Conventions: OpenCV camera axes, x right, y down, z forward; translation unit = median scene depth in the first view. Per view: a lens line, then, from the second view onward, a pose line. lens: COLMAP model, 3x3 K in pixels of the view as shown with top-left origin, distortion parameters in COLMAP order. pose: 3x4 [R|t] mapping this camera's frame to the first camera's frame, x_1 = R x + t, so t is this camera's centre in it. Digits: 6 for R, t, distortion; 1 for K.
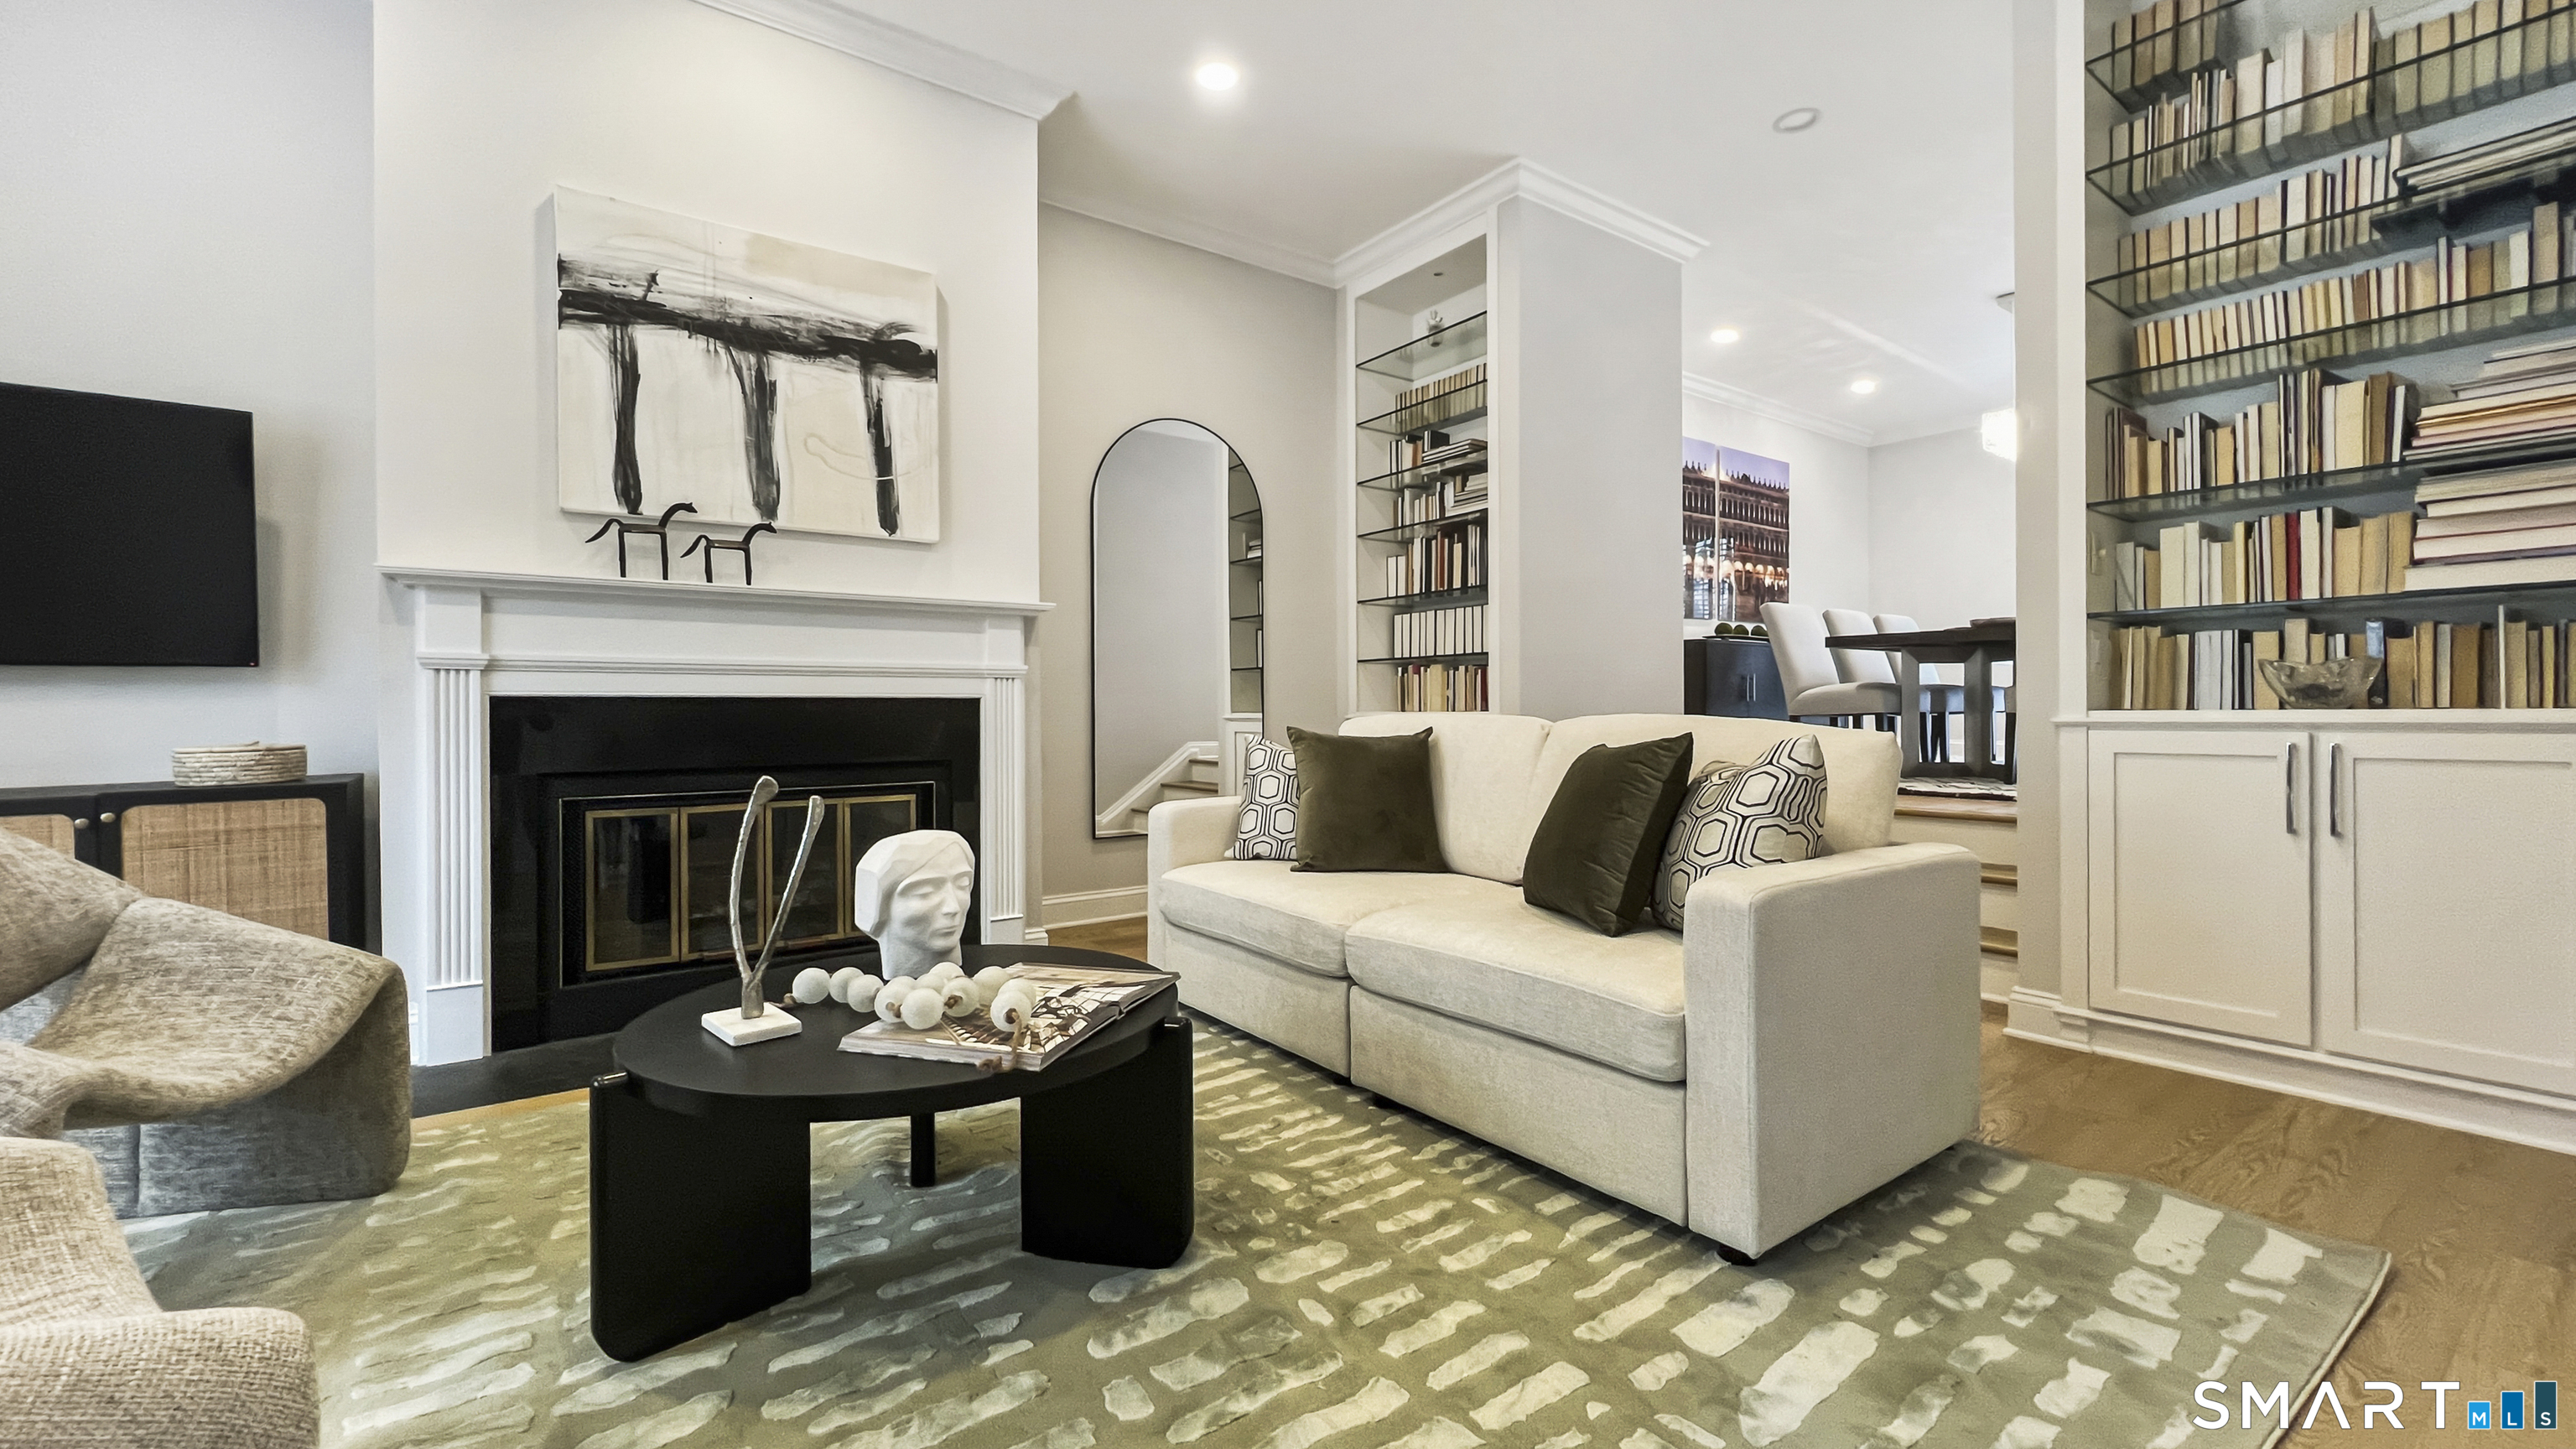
lens RADIAL K [[1058.1, 0, 1294.6], [0, 1058.1, 714.2], [0, 0, 1]] dist [-0.002072, 0.001089]
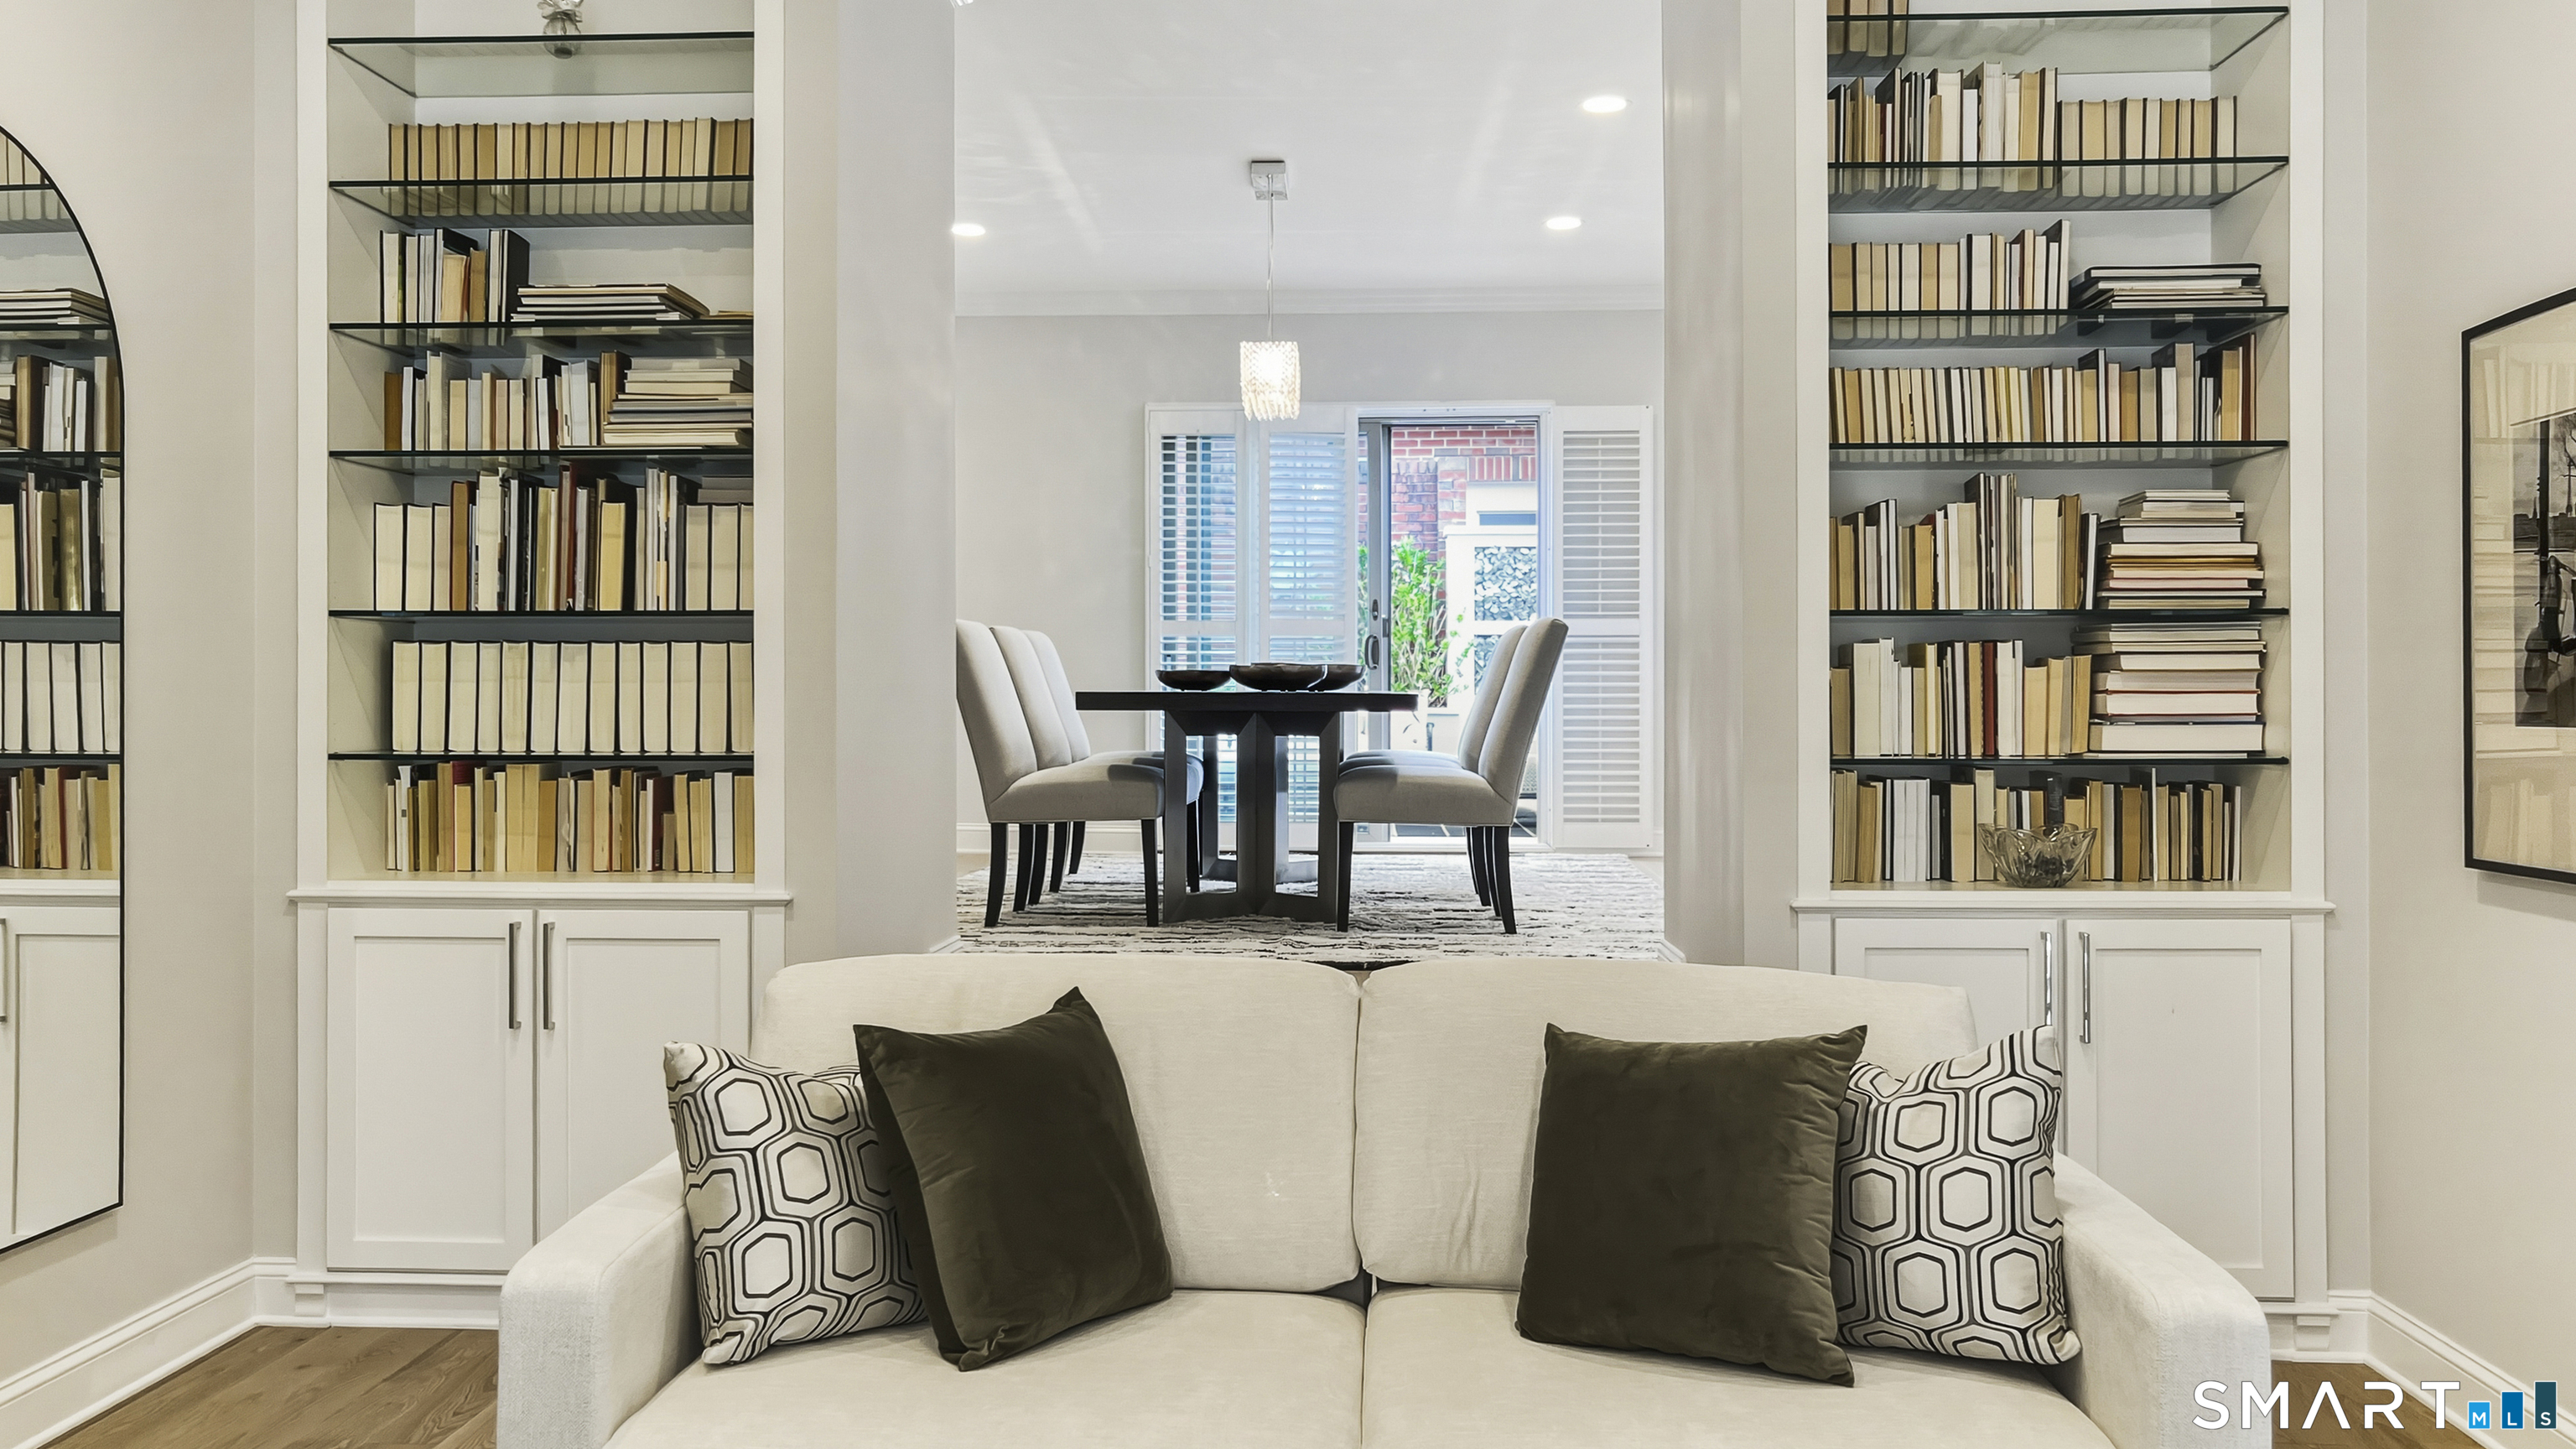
lens RADIAL K [[2081.2, 0, 1279.4], [0, 2081.2, 684.8], [0, 0, 1]] dist [0.002957, 0.015759]
pose [[0.637675, 0.007658, 0.770267, -0.613251], [0.000207, 0.999949, -0.010113, -0.131835], [-0.770305, 0.006608, 0.637641, 0.365522]]
